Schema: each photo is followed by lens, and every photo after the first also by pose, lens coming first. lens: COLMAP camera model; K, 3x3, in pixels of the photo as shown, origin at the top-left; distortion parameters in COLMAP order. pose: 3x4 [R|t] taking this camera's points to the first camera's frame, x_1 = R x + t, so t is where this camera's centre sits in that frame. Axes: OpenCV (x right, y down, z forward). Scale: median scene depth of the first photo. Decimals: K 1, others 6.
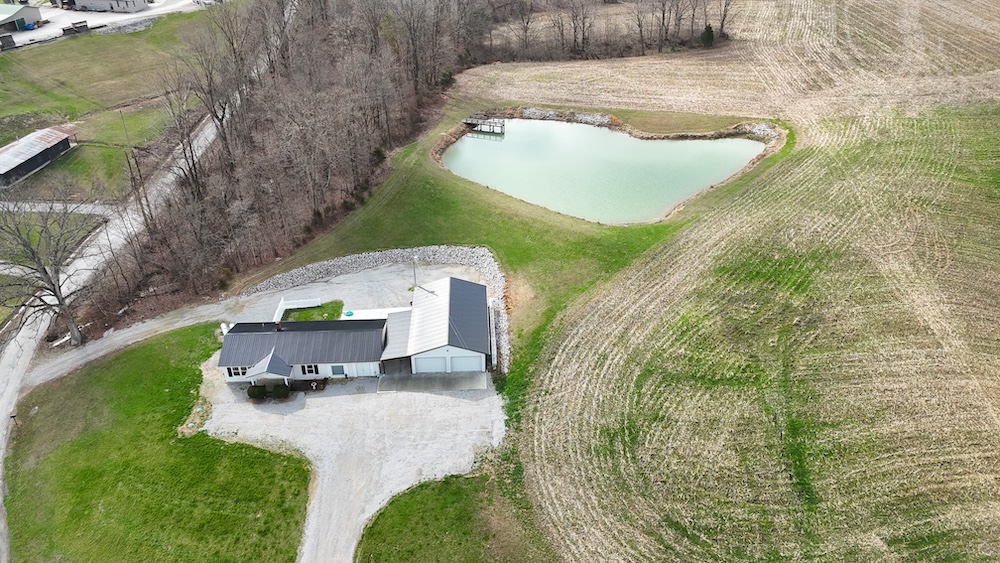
lens RADIAL K [[732.4, 0, 498.1], [0, 732.4, 283.2], [0, 0, 1]] dist [0.082423, -0.076878]
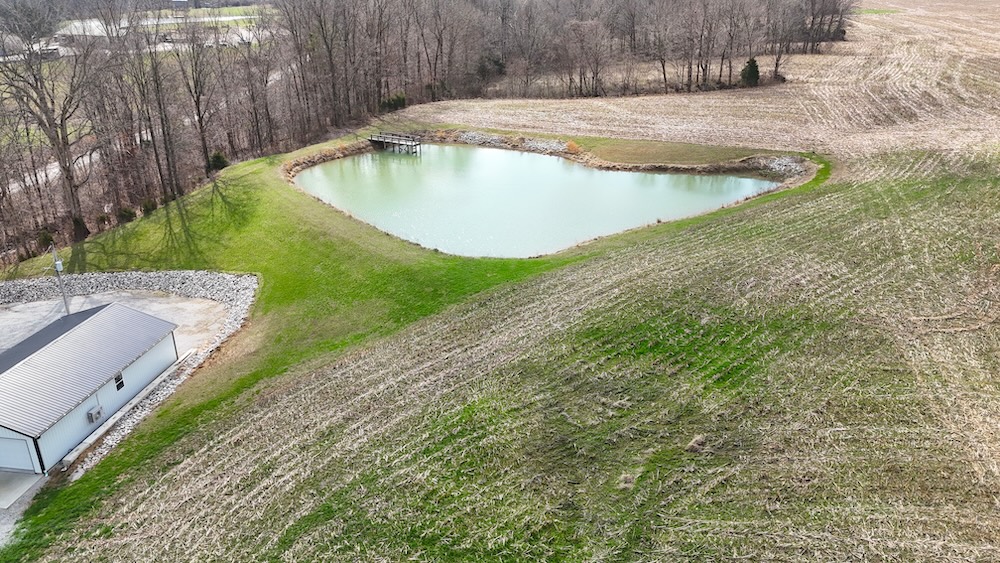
lens RADIAL K [[732.4, 0, 498.1], [0, 732.4, 283.2], [0, 0, 1]] dist [0.082423, -0.076878]
pose [[0.980659, 0.076570, -0.180126, 0.350424], [-0.104885, 0.982593, -0.153330, 0.036548], [0.165250, 0.169257, 0.971620, 0.502033]]
